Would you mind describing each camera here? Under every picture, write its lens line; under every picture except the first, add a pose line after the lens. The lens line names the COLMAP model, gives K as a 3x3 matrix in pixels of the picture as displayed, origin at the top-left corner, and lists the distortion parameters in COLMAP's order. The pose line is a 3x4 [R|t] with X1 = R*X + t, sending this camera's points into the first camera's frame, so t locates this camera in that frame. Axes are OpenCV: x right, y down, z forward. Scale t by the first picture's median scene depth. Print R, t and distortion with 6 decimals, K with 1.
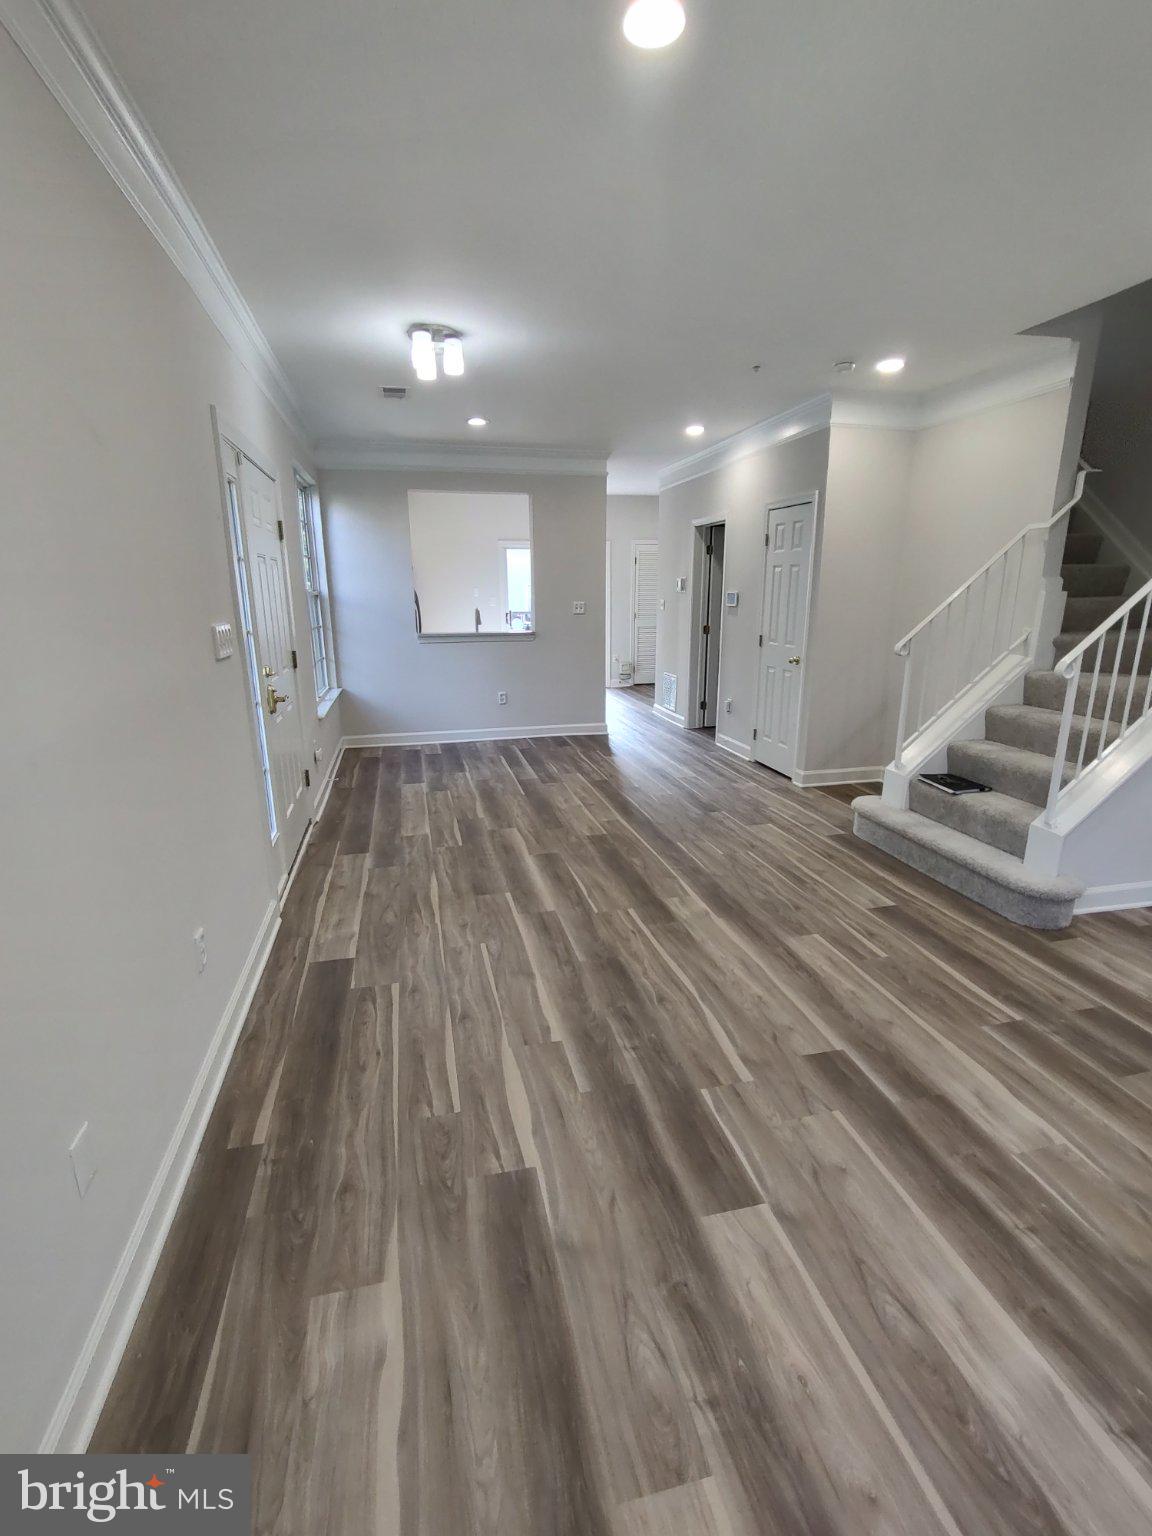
lens RADIAL K [[698.6, 0, 571.3], [0, 698.6, 767.3], [0, 0, 1]] dist [0.004520, 0.000521]
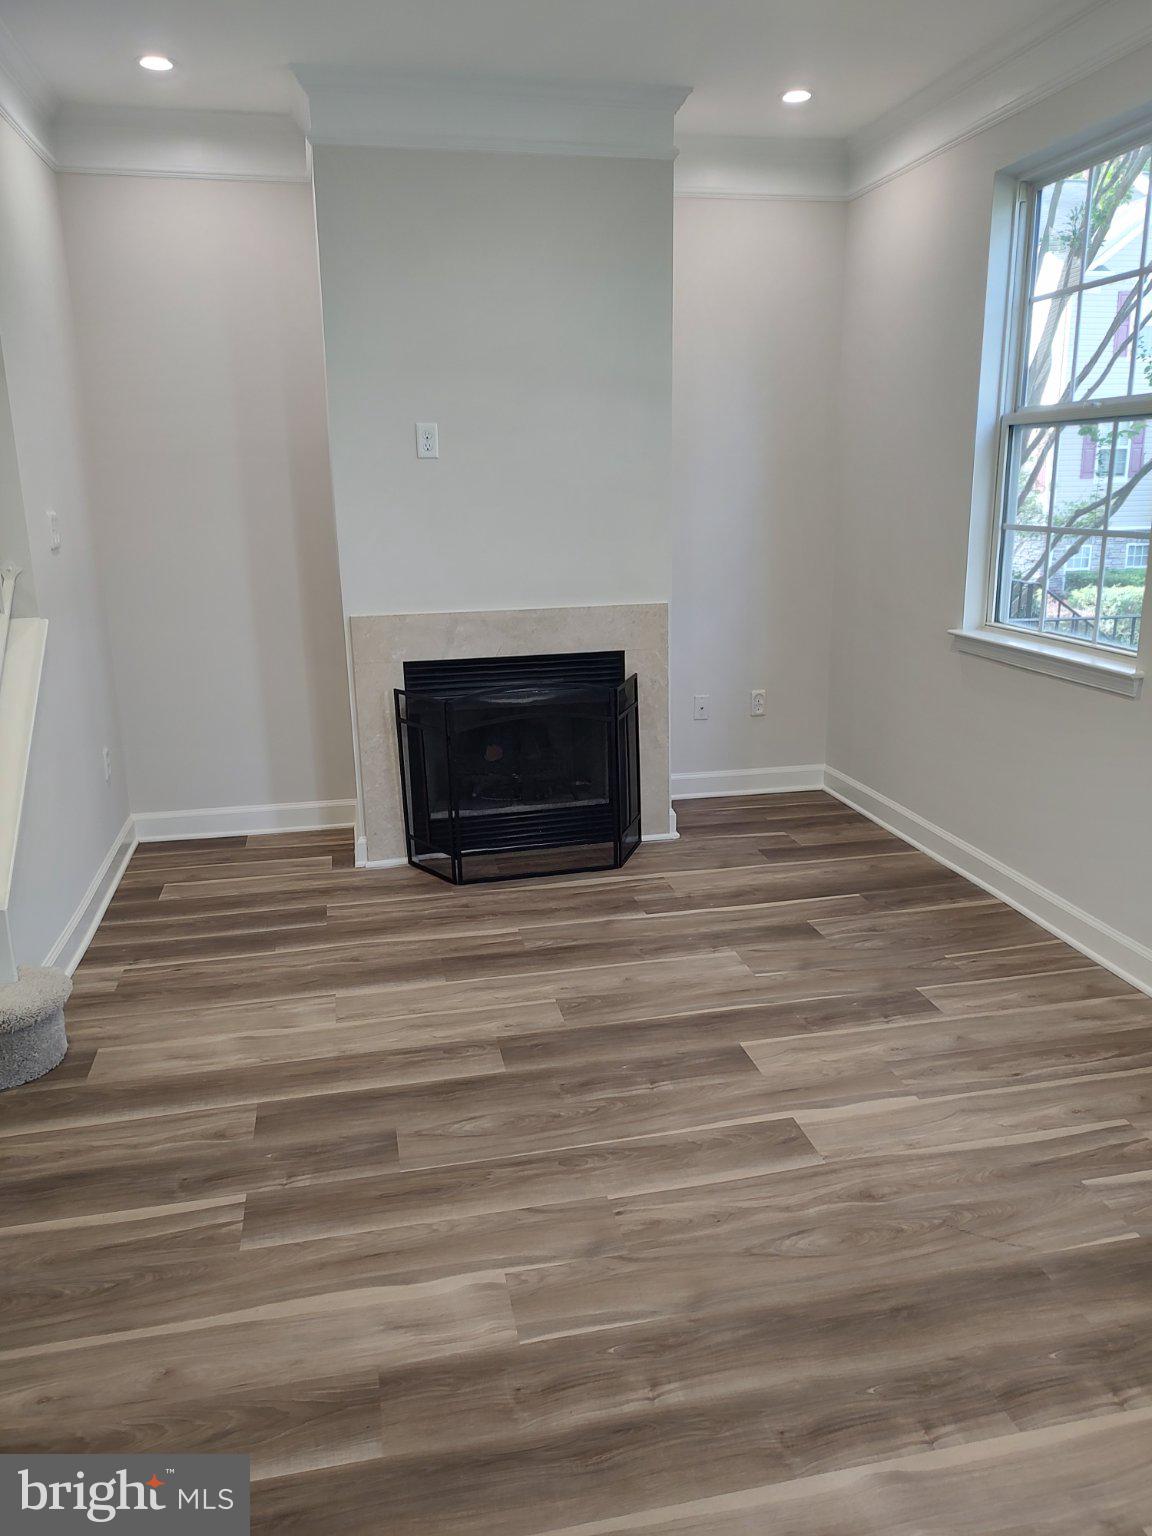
lens RADIAL K [[1046.1, 0, 571.3], [0, 1046.1, 771.6], [0, 0, 1]] dist [-0.002718, -0.002341]
pose [[0.034087, -0.272933, 0.961429, -0.141837], [0.275092, 0.927391, 0.253517, -0.150907], [-0.960814, 0.255839, 0.106693, 0.548784]]
